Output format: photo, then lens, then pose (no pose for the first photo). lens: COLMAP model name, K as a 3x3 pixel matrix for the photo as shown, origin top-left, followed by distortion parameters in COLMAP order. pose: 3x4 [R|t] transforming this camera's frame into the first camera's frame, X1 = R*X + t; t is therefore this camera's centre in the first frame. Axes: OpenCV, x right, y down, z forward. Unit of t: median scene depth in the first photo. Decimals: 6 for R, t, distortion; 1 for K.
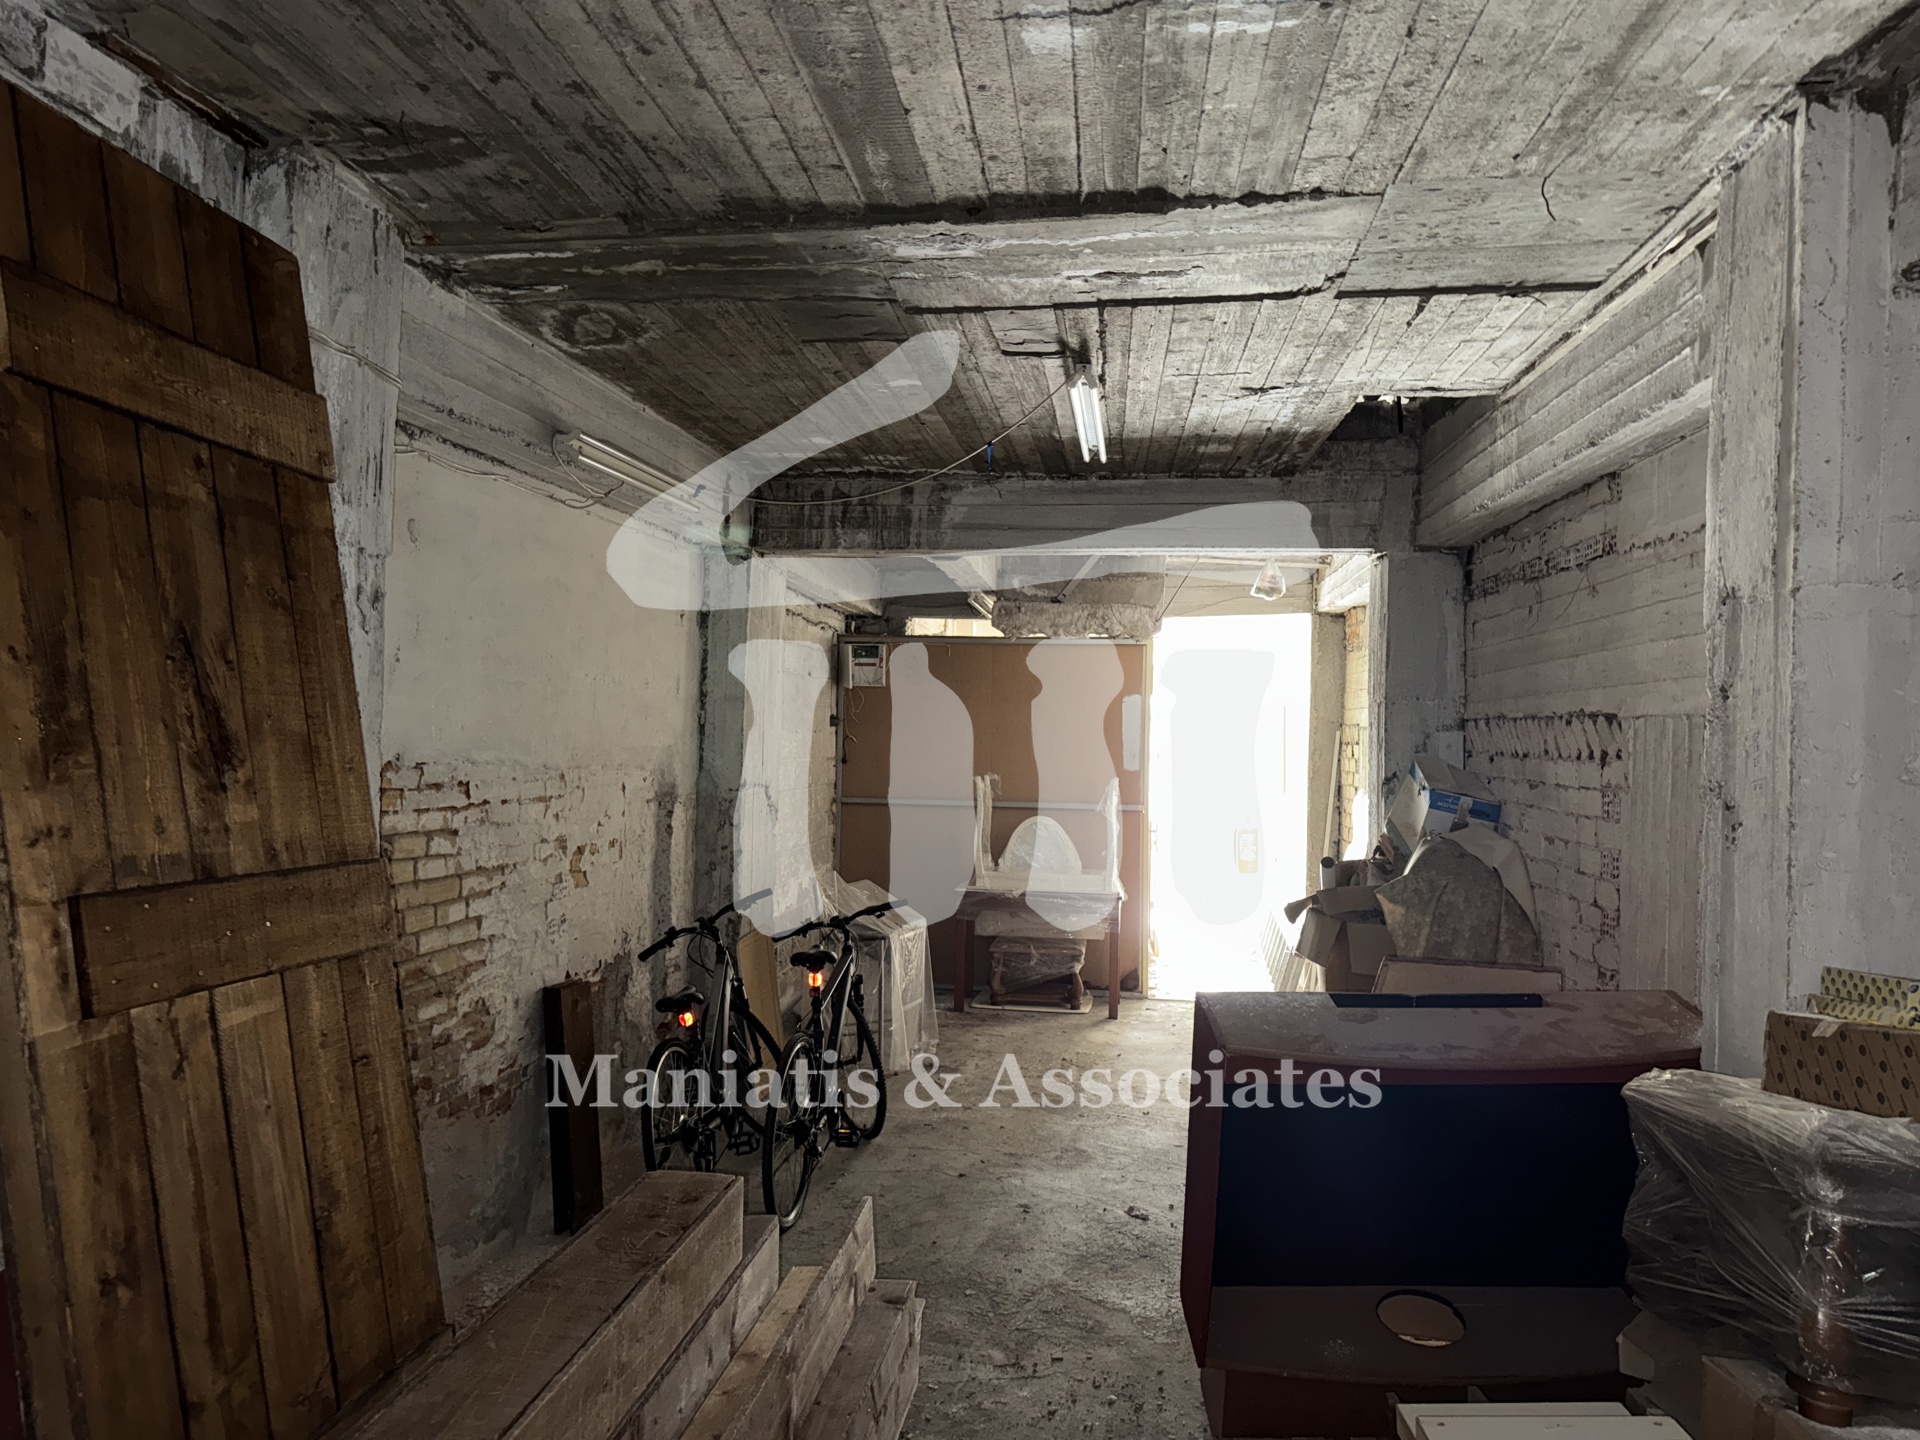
lens RADIAL K [[1330.5, 0, 953.9], [0, 1330.5, 717.1], [0, 0, 1]] dist [0.062851, -0.044430]
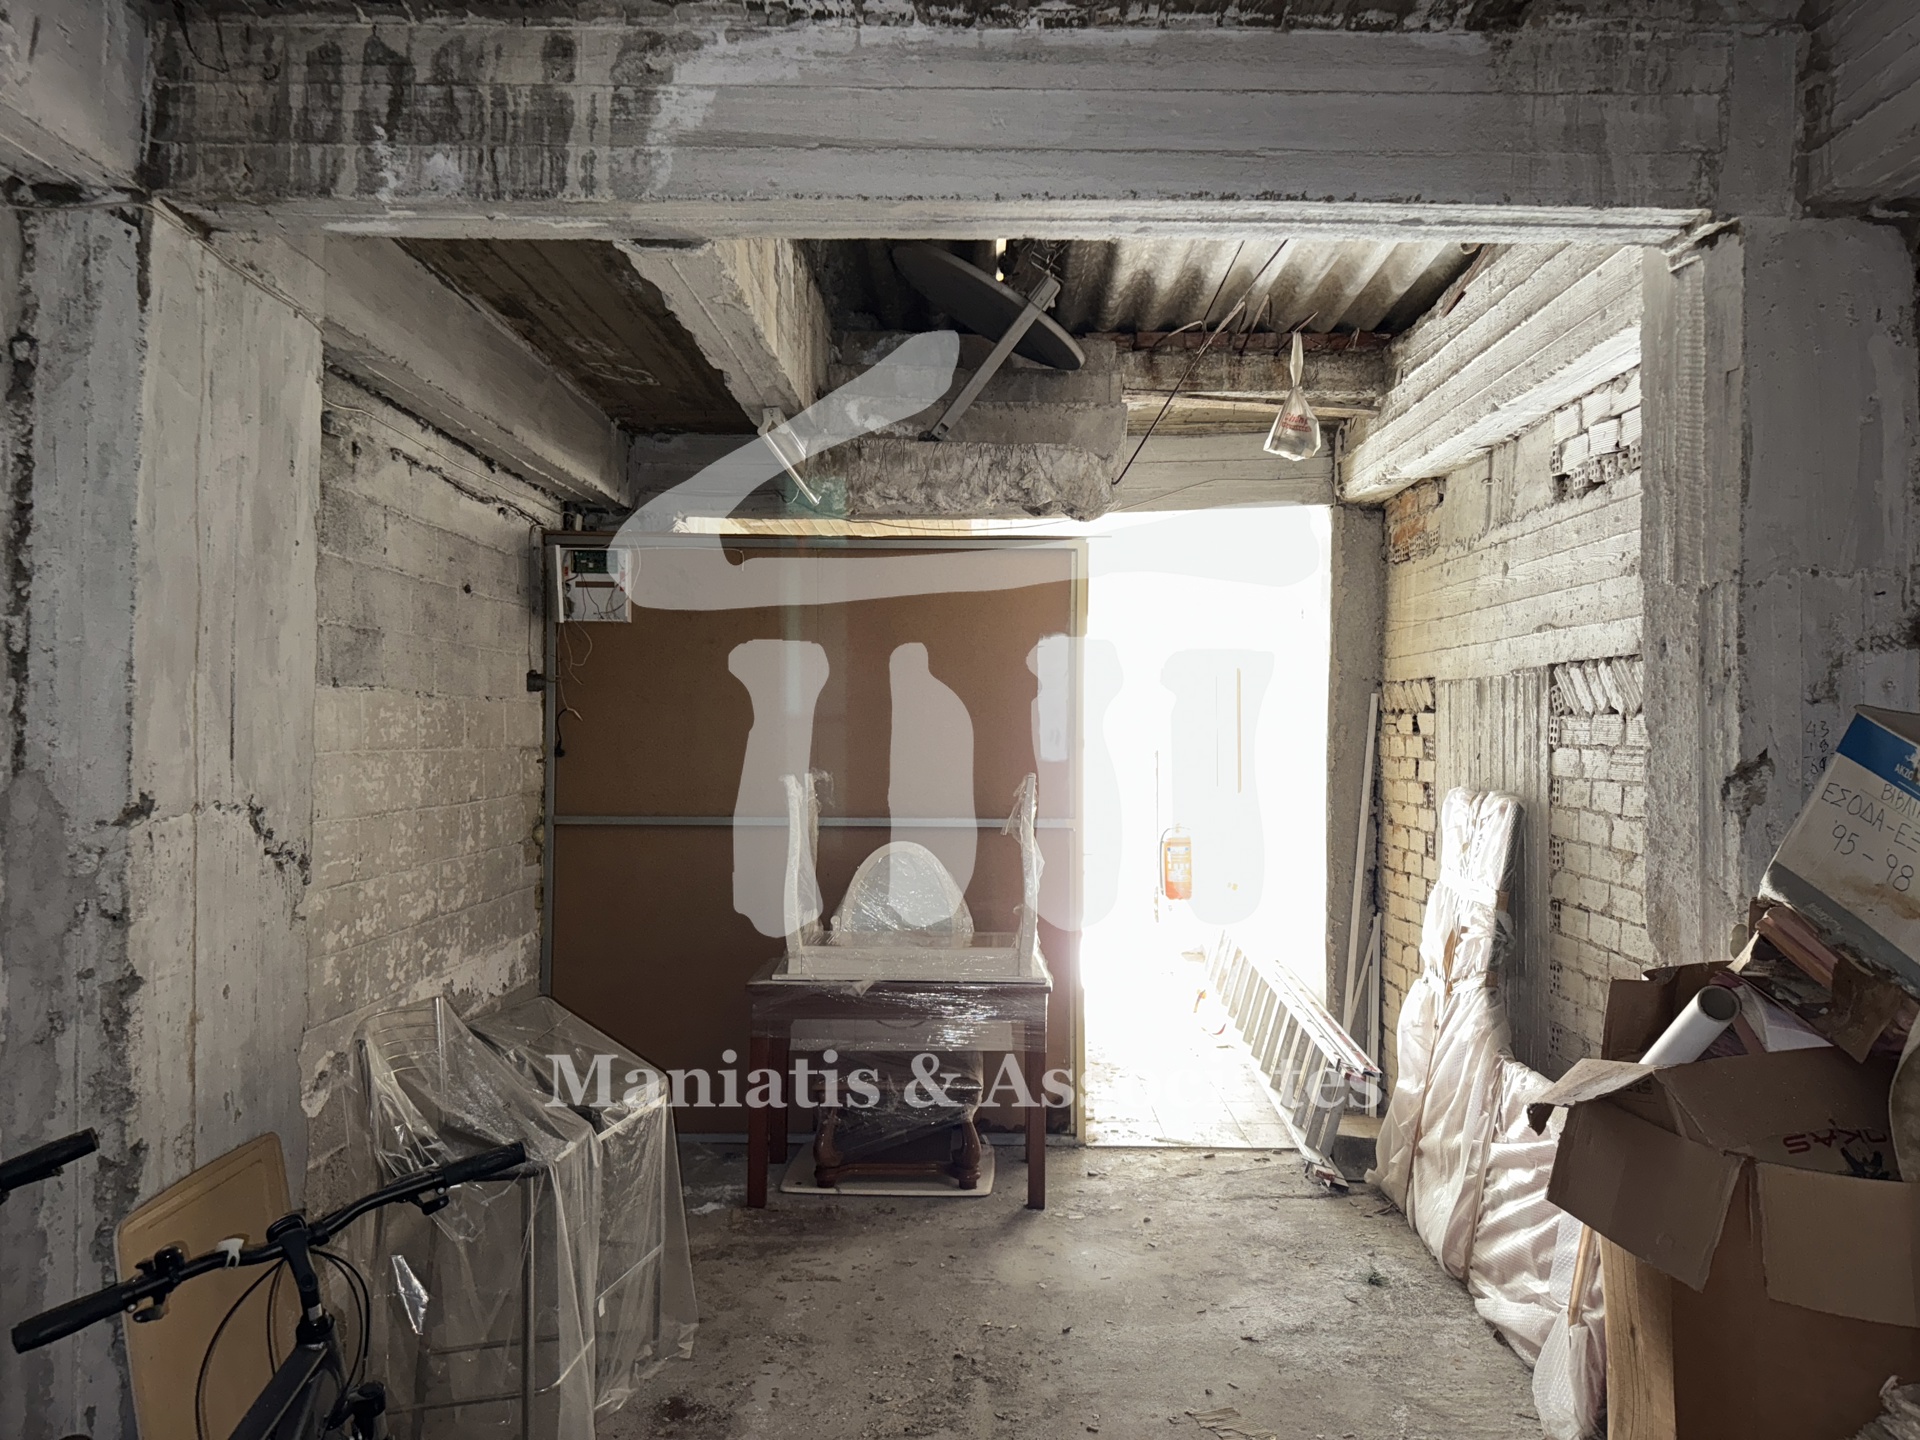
lens RADIAL K [[1330.5, 0, 953.9], [0, 1330.5, 717.1], [0, 0, 1]] dist [0.062851, -0.044430]
pose [[0.993953, -0.011308, 0.109224, 0.034066], [0.011036, 0.999934, 0.003092, 0.025566], [-0.109252, -0.001867, 0.994012, 0.585134]]
